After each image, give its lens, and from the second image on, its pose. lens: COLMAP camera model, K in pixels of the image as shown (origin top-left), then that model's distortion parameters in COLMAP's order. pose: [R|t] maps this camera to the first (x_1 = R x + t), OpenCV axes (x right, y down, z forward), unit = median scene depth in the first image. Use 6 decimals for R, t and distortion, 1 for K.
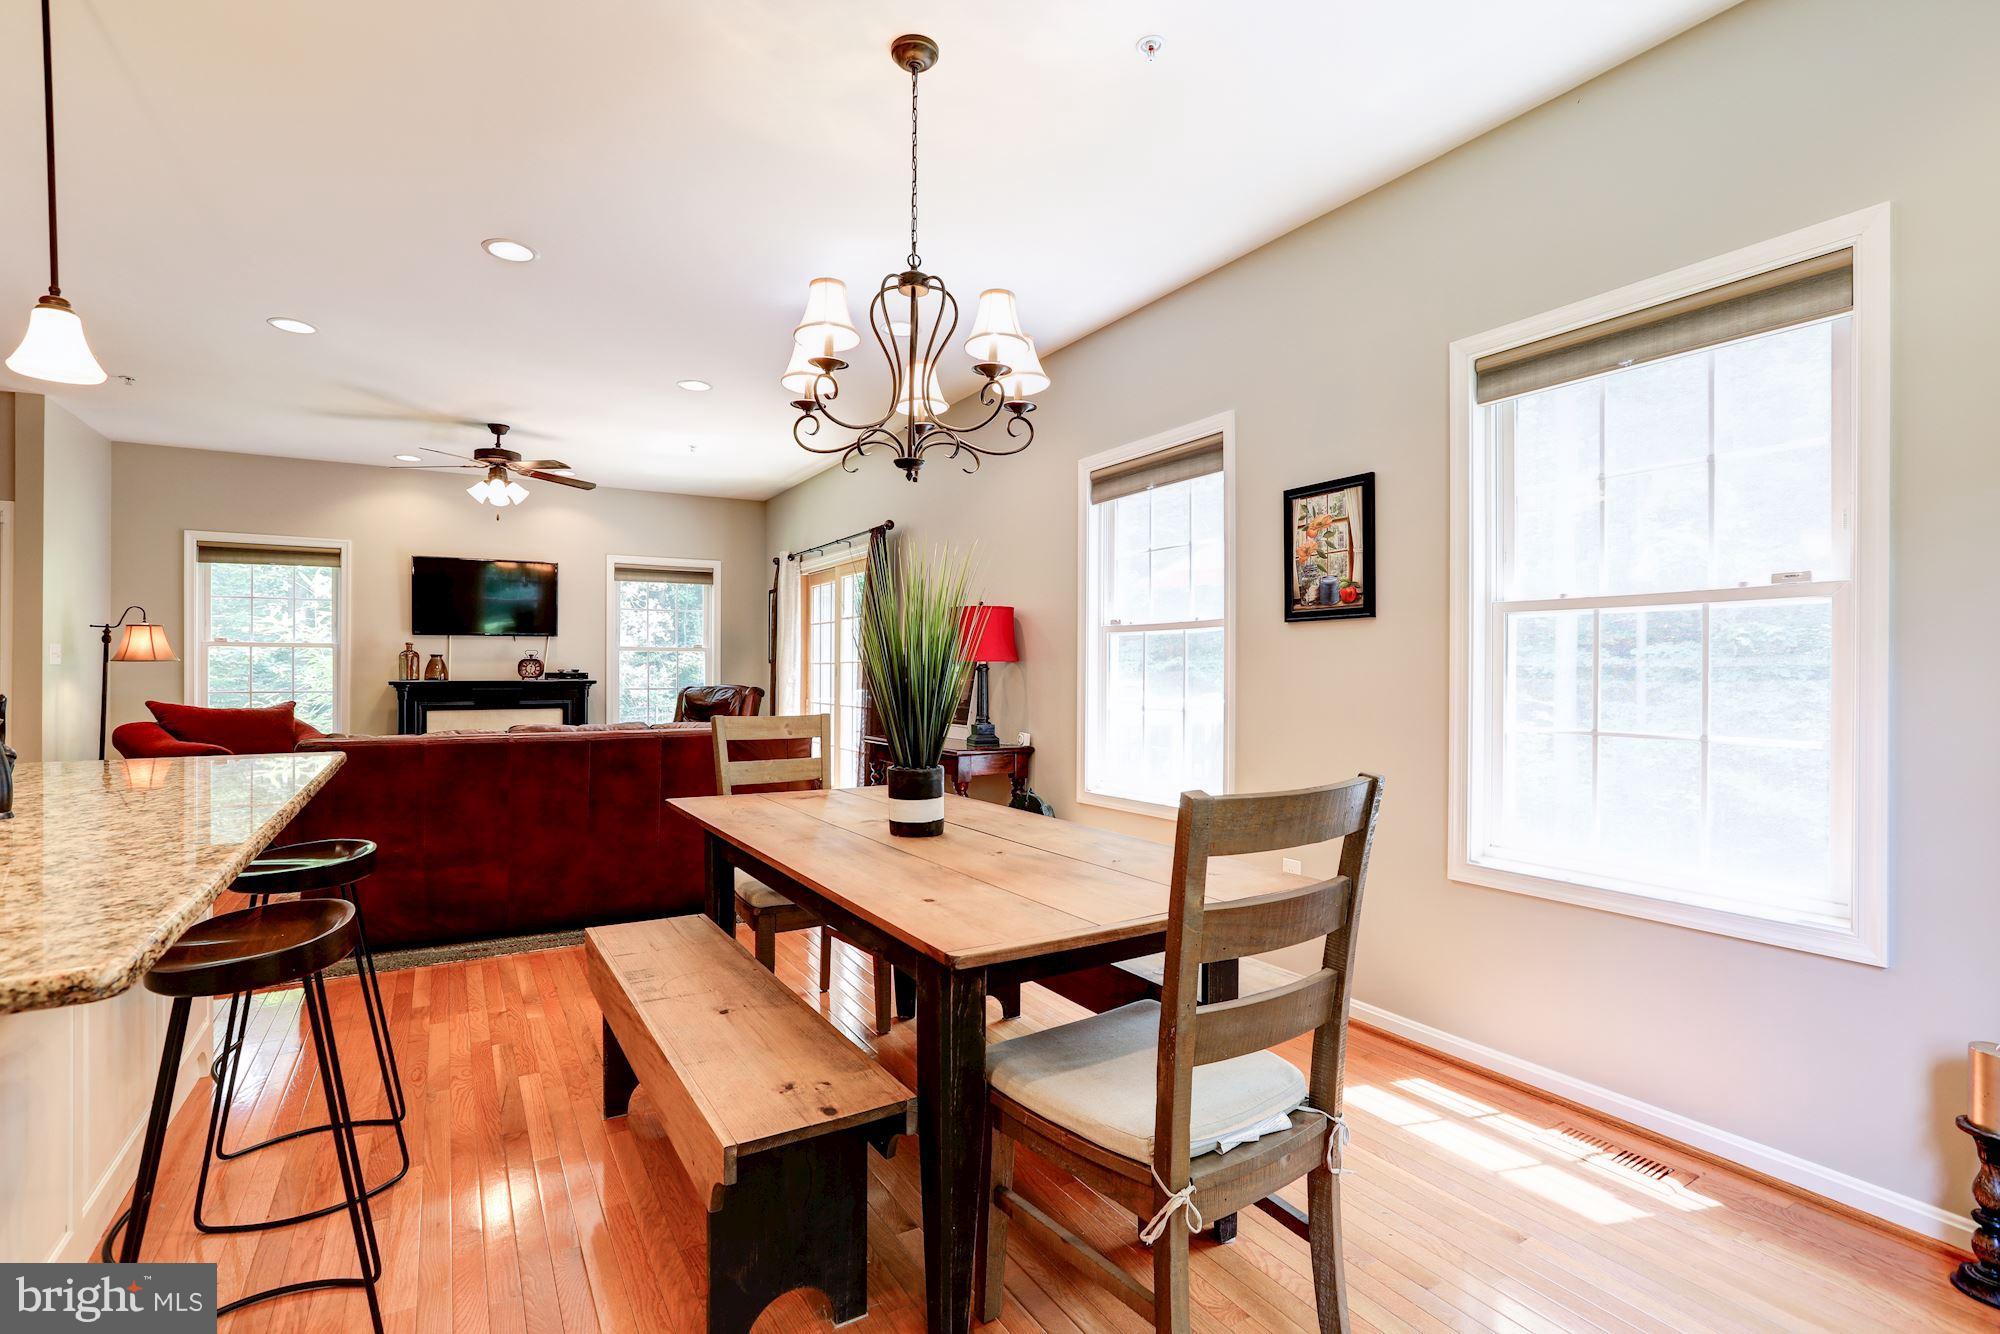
lens RADIAL K [[912.9, 0, 982.1], [0, 912.9, 666.5], [0, 0, 1]] dist [-0.041812, 0.015312]
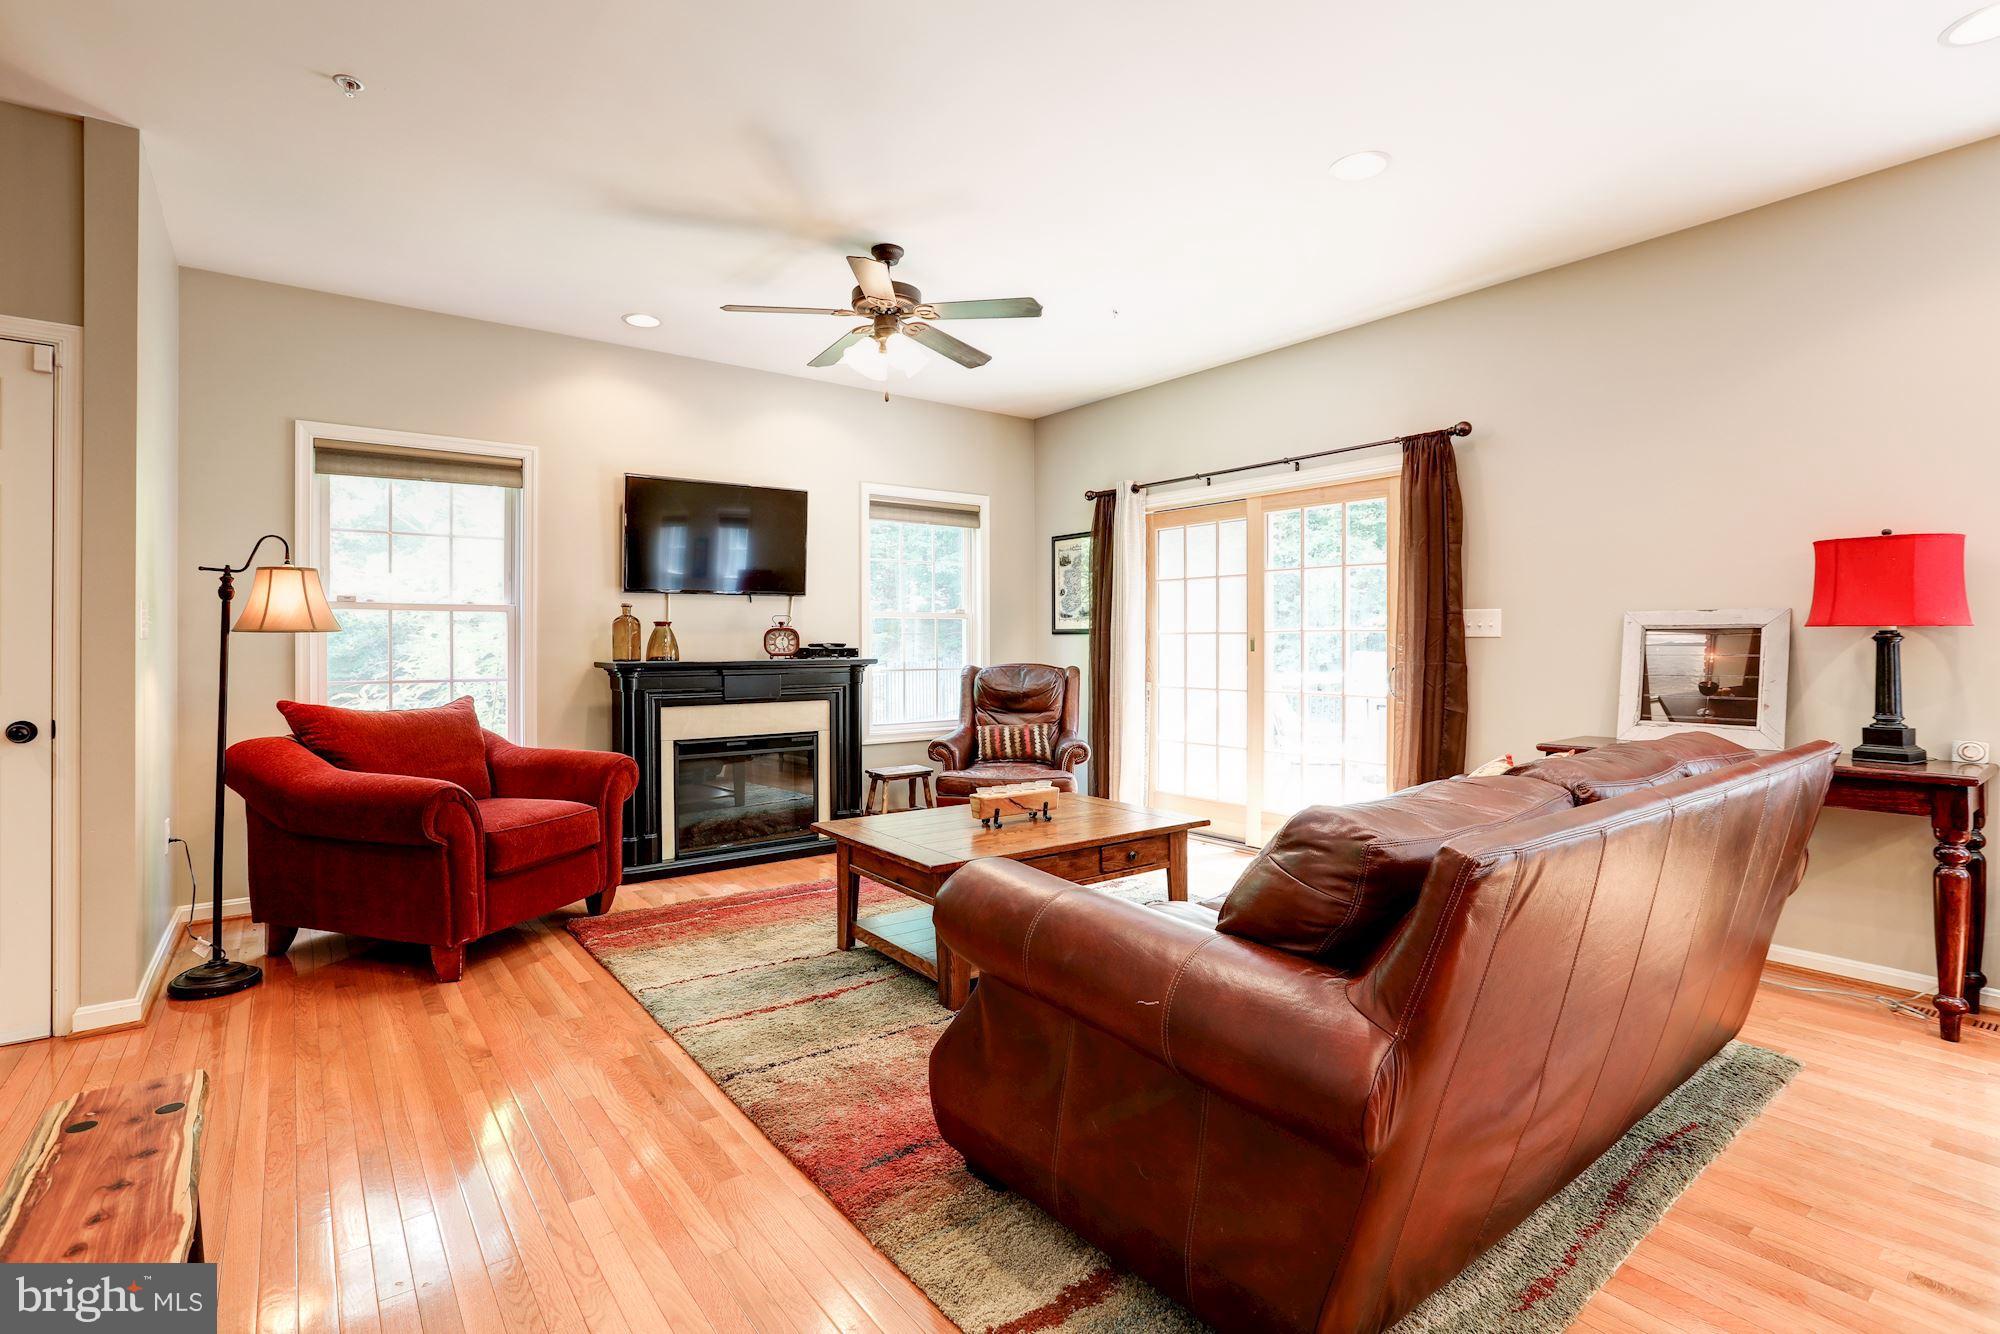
lens RADIAL K [[928.2, 0, 973.0], [0, 928.2, 630.8], [0, 0, 1]] dist [-0.027604, 0.000657]
pose [[0.994809, -0.002990, 0.101715, -0.918836], [0.003869, 0.999957, -0.008444, 0.000317], [-0.101685, 0.008794, 0.994778, 0.605263]]
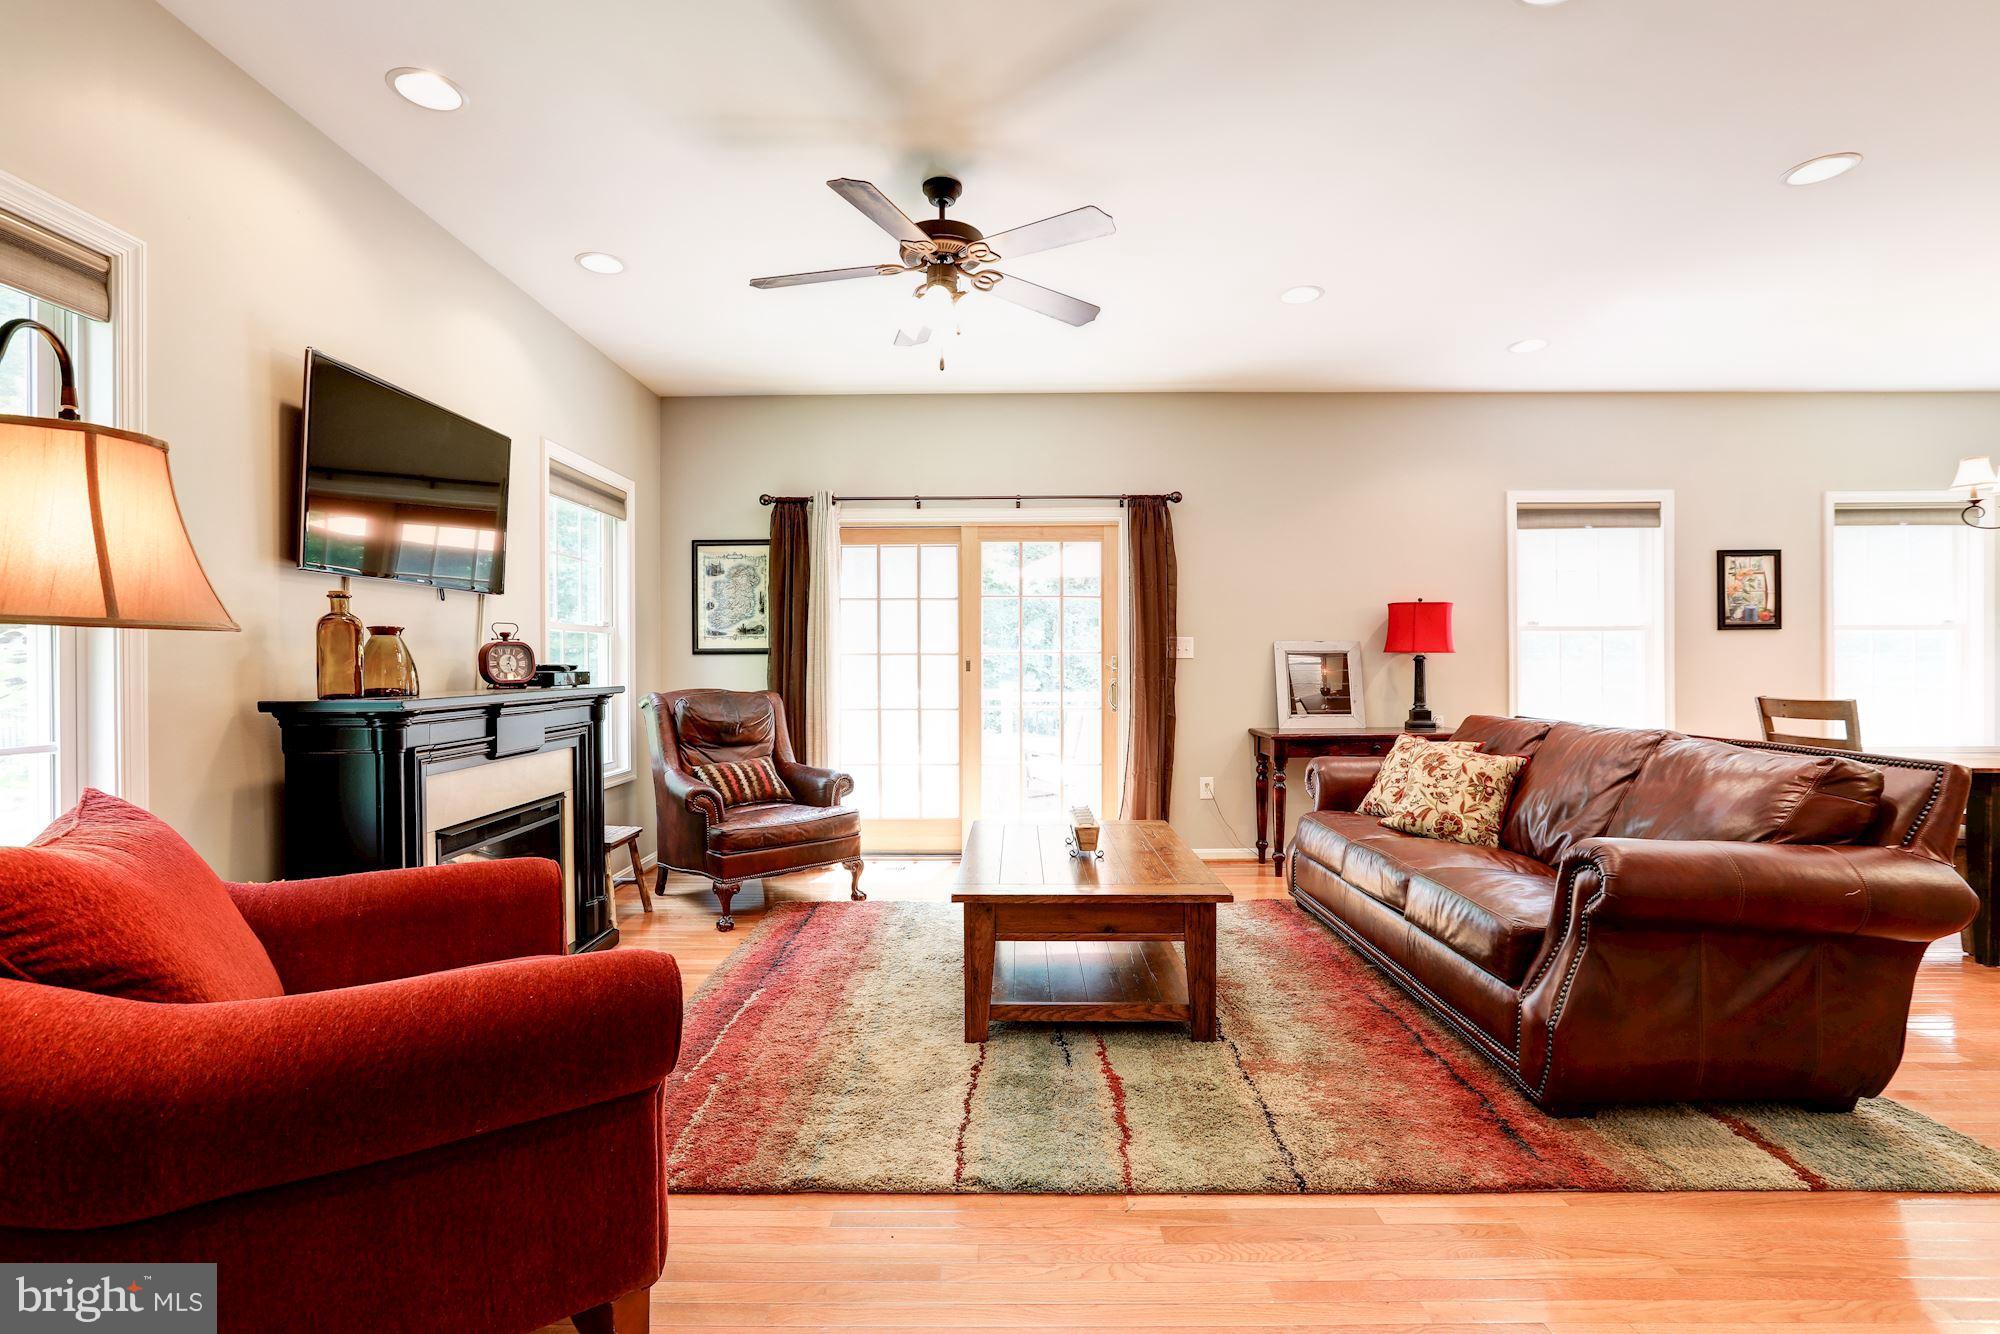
lens RADIAL K [[912.9, 0, 982.1], [0, 912.9, 666.5], [0, 0, 1]] dist [-0.041812, 0.015312]
pose [[0.523026, -0.006461, 0.852292, -1.632251], [0.002762, 0.999979, 0.005885, 0.004437], [-0.852312, -0.000724, 0.523033, 1.204734]]
